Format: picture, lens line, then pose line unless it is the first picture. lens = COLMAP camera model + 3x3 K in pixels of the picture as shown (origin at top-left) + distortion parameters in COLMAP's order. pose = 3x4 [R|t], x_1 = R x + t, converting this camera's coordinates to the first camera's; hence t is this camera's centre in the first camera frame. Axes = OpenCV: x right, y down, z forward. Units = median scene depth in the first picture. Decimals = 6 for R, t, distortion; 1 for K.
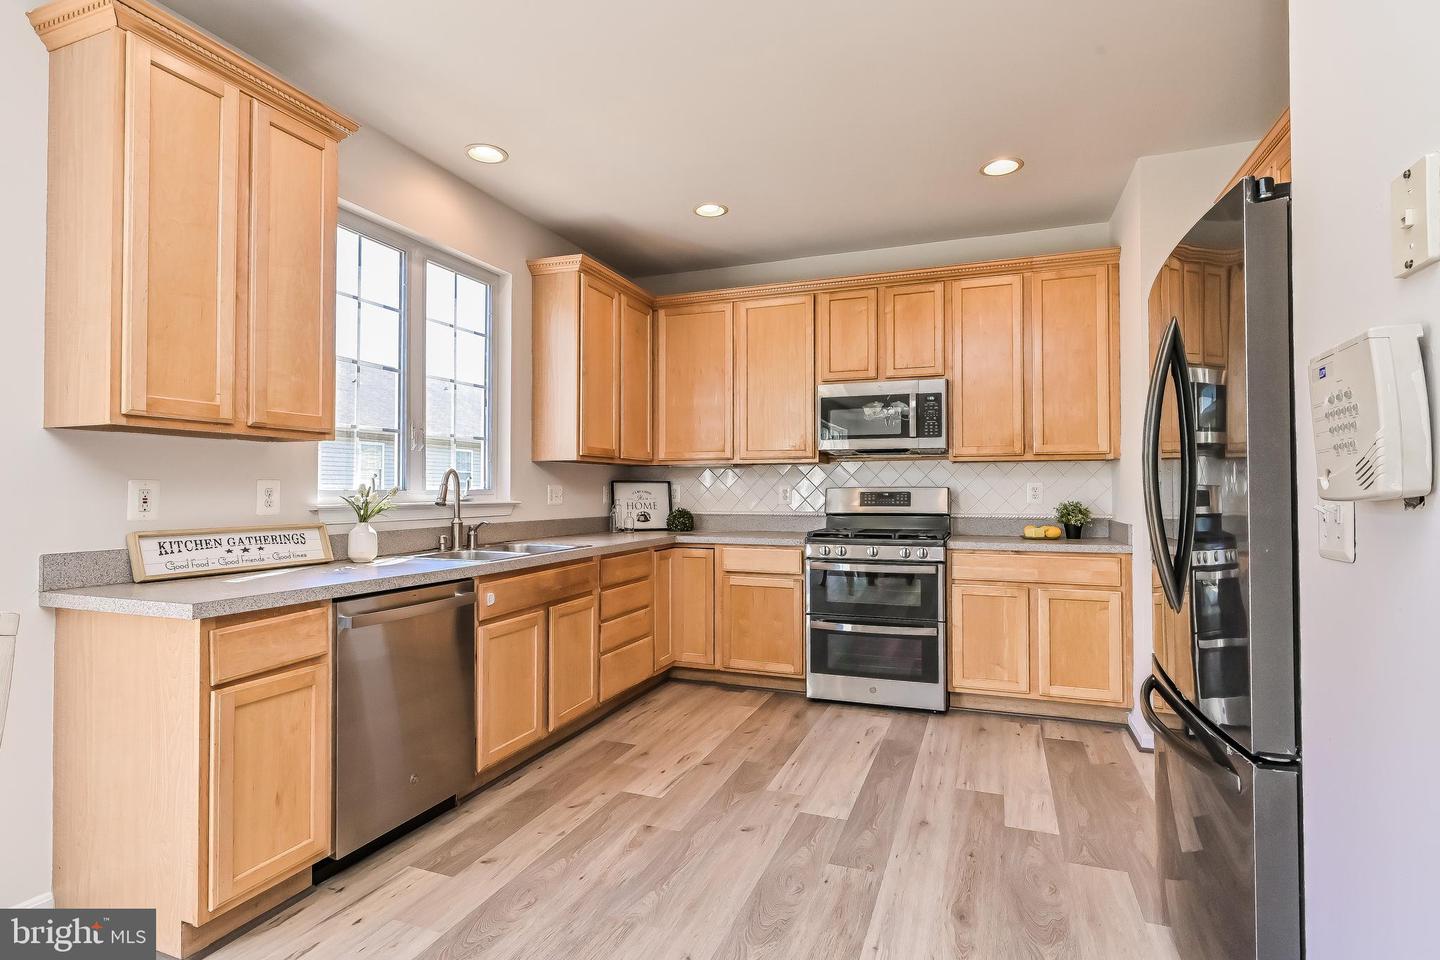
lens RADIAL K [[711.8, 0, 721.7], [0, 711.8, 475.3], [0, 0, 1]] dist [0.001324, 0.000328]
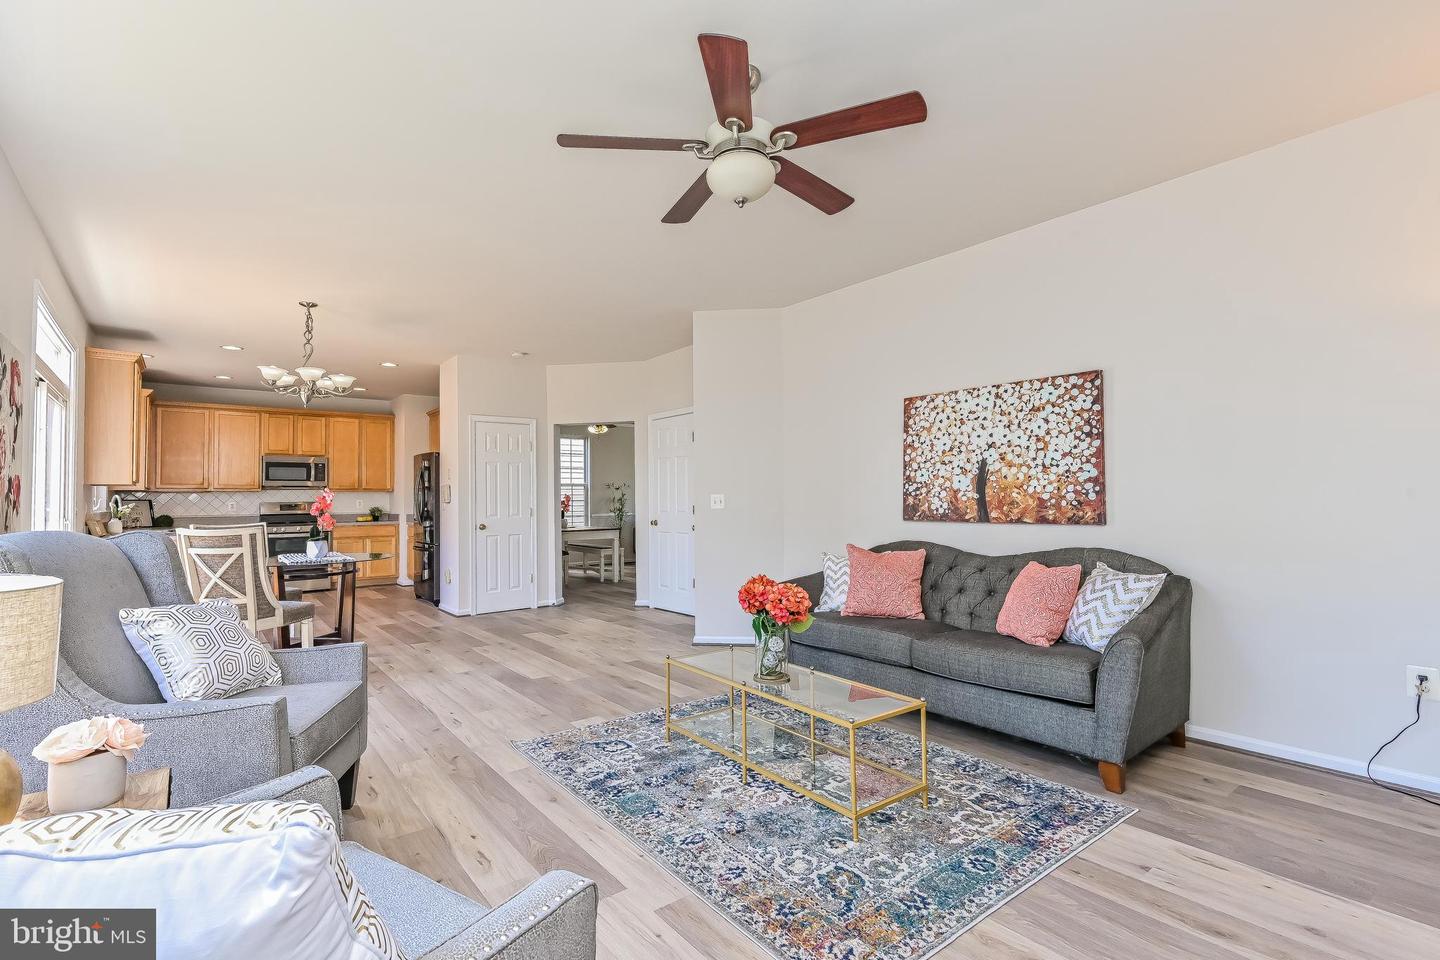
lens RADIAL K [[670.3, 0, 712.4], [0, 670.3, 482.5], [0, 0, 1]] dist [0.001739, -0.000187]
pose [[0.513500, 0.016621, 0.857929, -0.996552], [-0.008254, 0.999862, -0.014431, -0.027759], [-0.858050, 0.000329, 0.513566, -1.341079]]
